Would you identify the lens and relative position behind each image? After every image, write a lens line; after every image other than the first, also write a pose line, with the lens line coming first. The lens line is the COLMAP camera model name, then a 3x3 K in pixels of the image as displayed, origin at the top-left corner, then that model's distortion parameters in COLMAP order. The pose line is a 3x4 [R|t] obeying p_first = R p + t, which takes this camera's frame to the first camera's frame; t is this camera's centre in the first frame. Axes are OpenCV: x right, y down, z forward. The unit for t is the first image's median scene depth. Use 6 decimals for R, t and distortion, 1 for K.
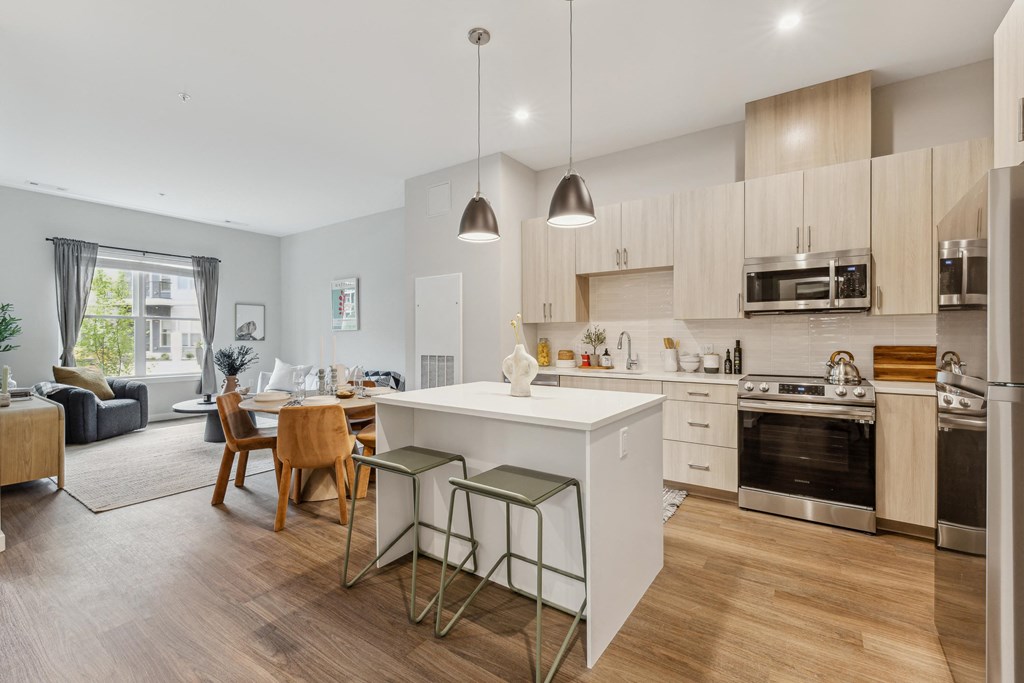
lens RADIAL K [[442.8, 0, 512.0], [0, 442.8, 341.5], [0, 0, 1]] dist [0.003267, 0.000244]
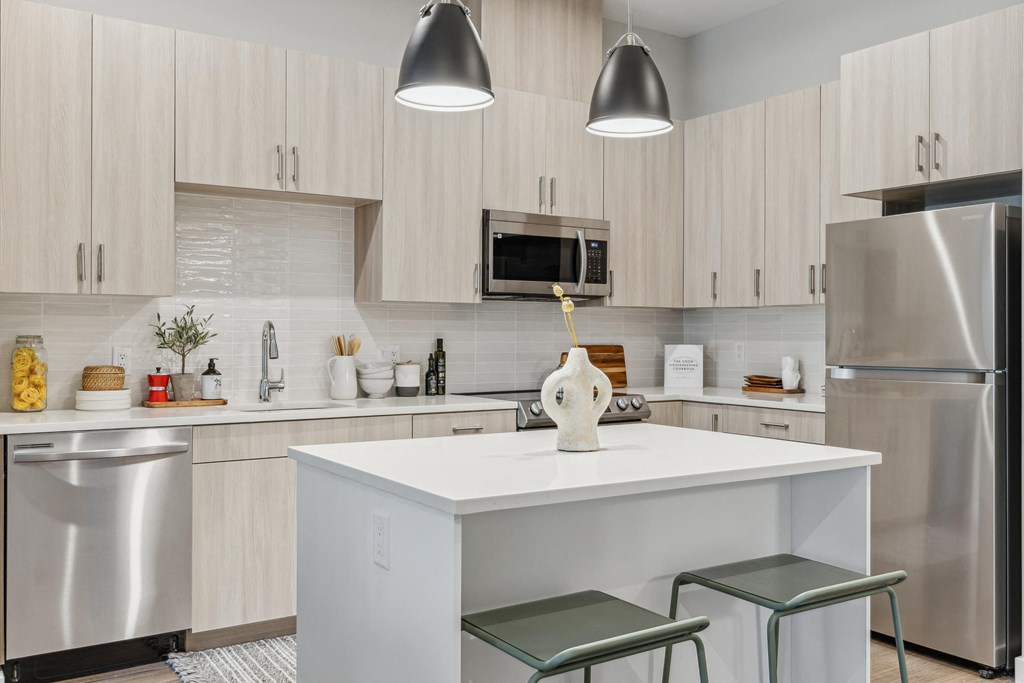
lens RADIAL K [[945.1, 0, 513.8], [0, 945.1, 332.9], [0, 0, 1]] dist [0.010013, 0.005565]
pose [[0.356925, 0.001960, 0.934131, -0.653616], [0.005364, 0.999977, -0.004148, -0.004737], [-0.934117, 0.006491, 0.356907, 0.441863]]
